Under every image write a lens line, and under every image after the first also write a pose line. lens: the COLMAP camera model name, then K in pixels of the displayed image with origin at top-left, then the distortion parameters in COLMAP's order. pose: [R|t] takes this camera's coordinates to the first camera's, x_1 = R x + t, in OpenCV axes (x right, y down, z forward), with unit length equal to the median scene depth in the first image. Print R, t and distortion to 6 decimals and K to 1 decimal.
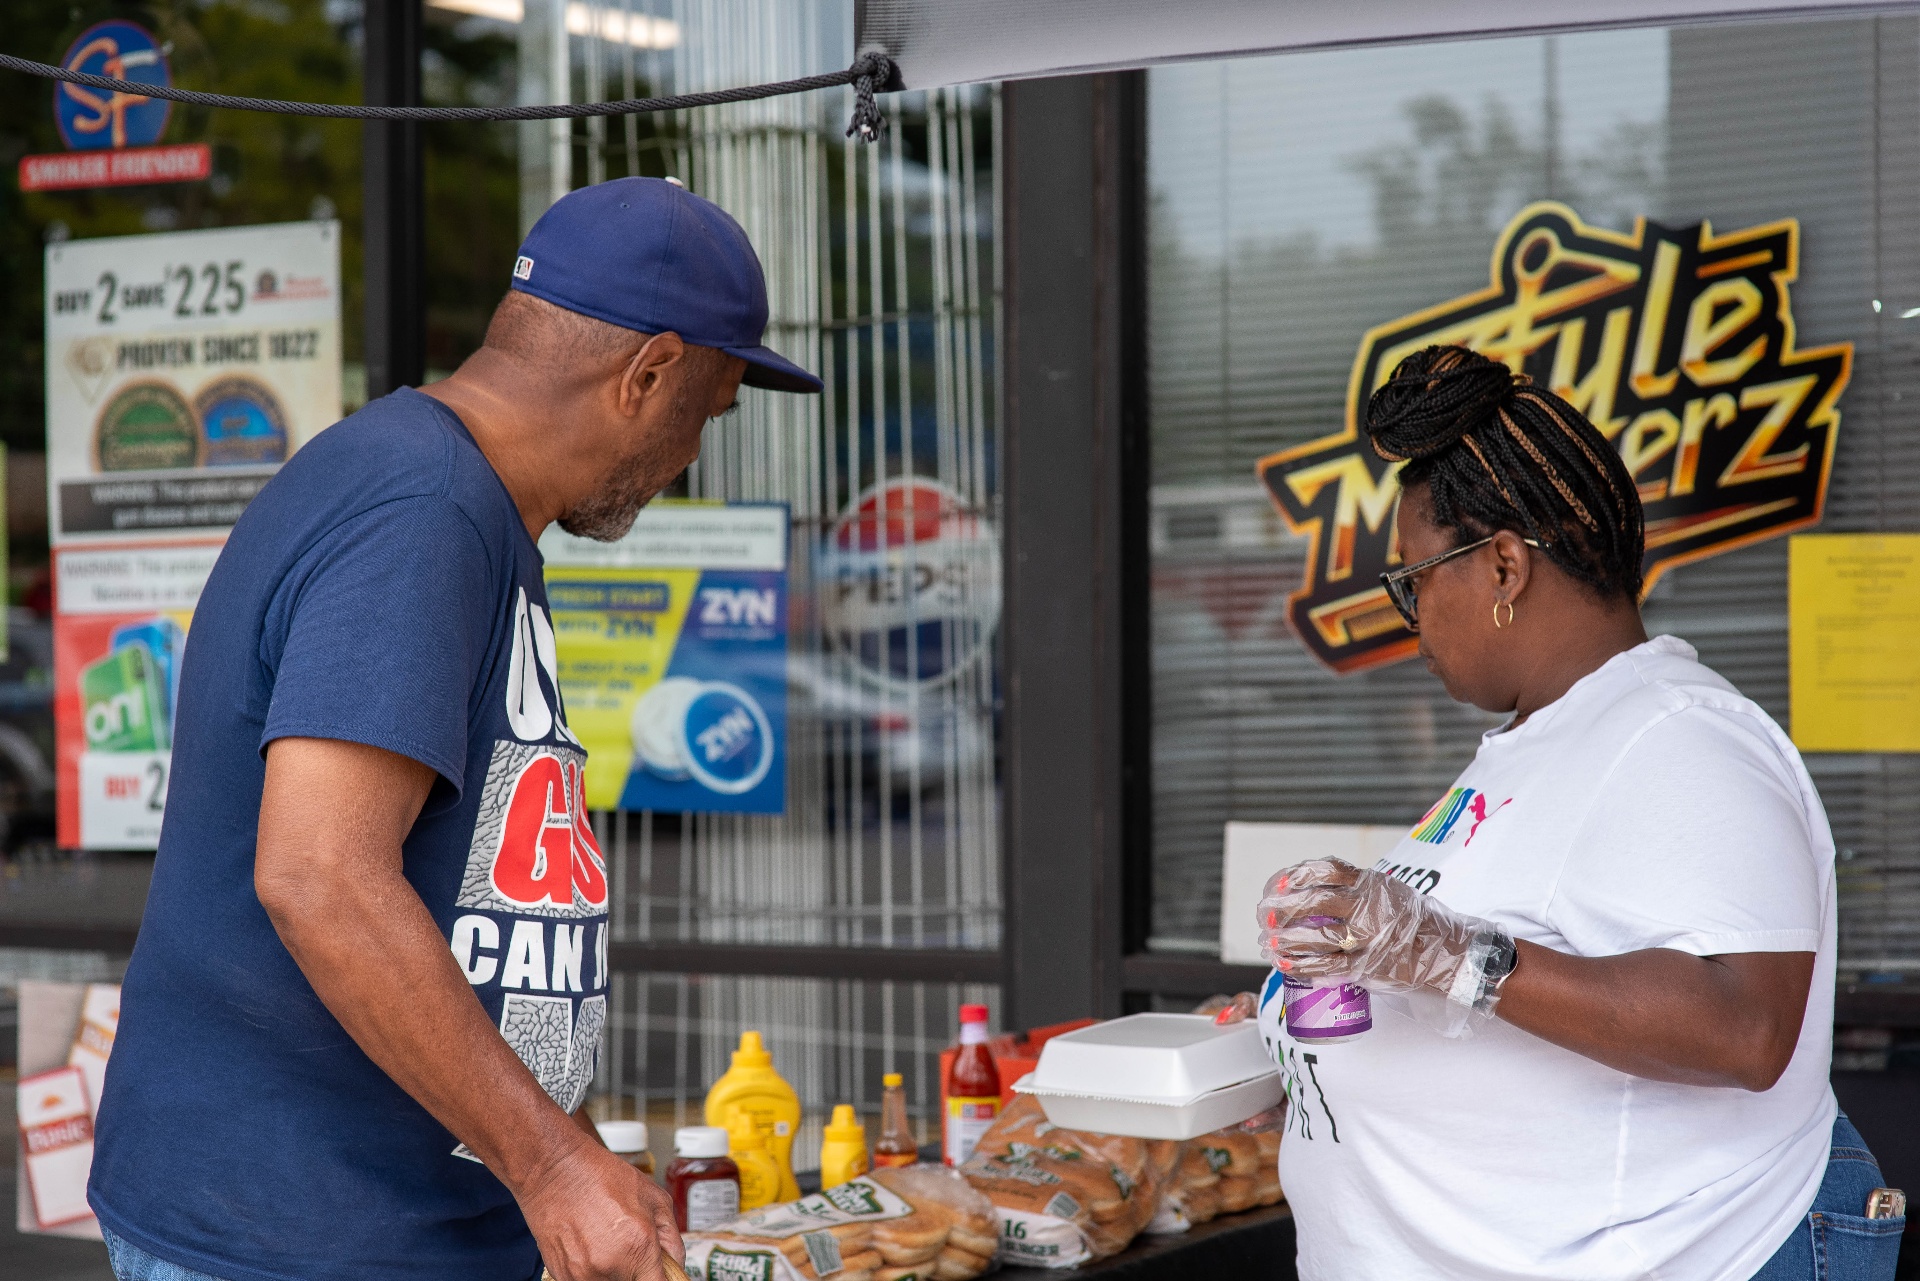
lens RADIAL K [[4496.4, 0, 960.0], [0, 4496.4, 640.5], [0, 0, 1]] dist [0.006090, -0.755790]
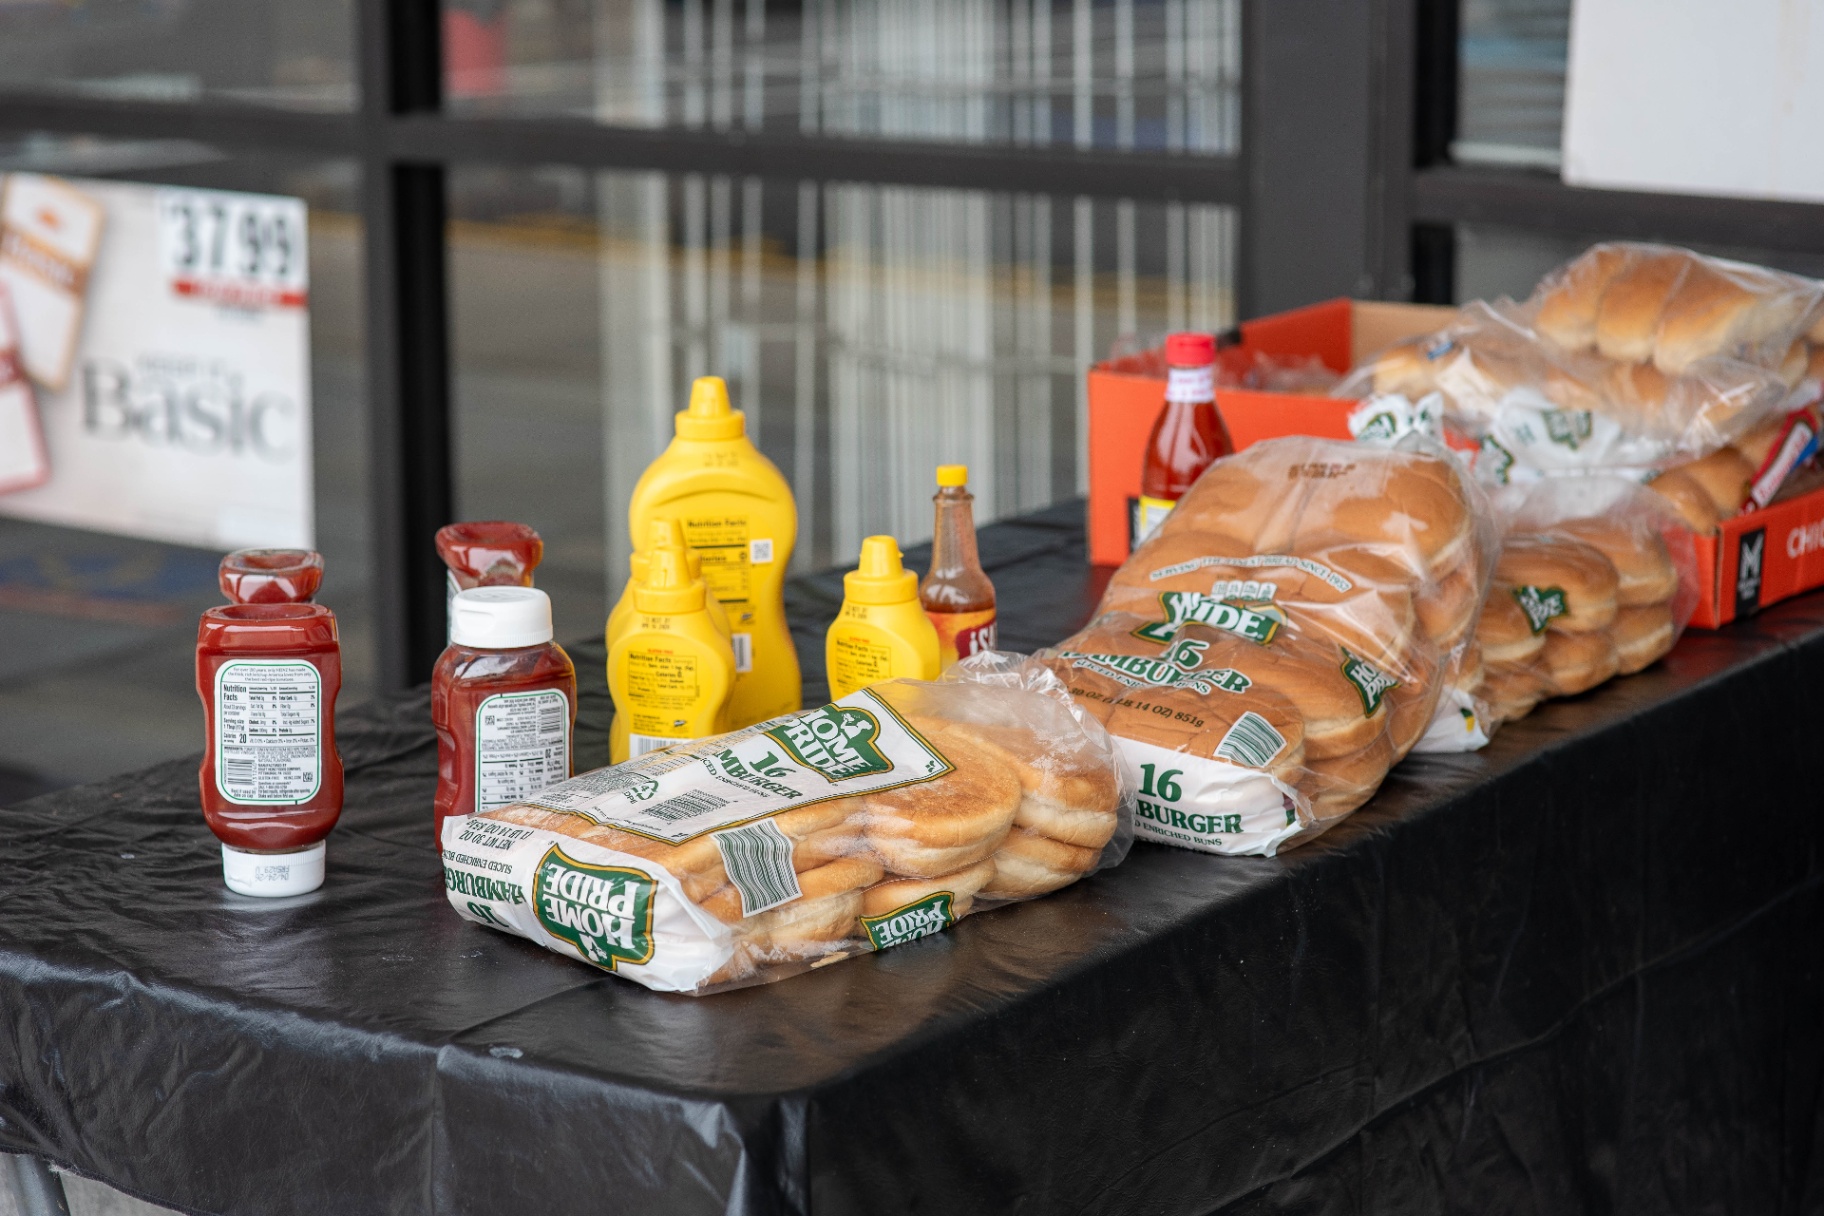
lens RADIAL K [[4229.8, 0, 912.0], [0, 4229.8, 608.0], [0, 0, 1]] dist [-2.007611, 40.955999]
pose [[0.995408, 0.016391, -0.094313, 0.022251], [0.002952, 0.979508, 0.201385, 0.009108], [0.095681, -0.200738, 0.974961, 0.397305]]
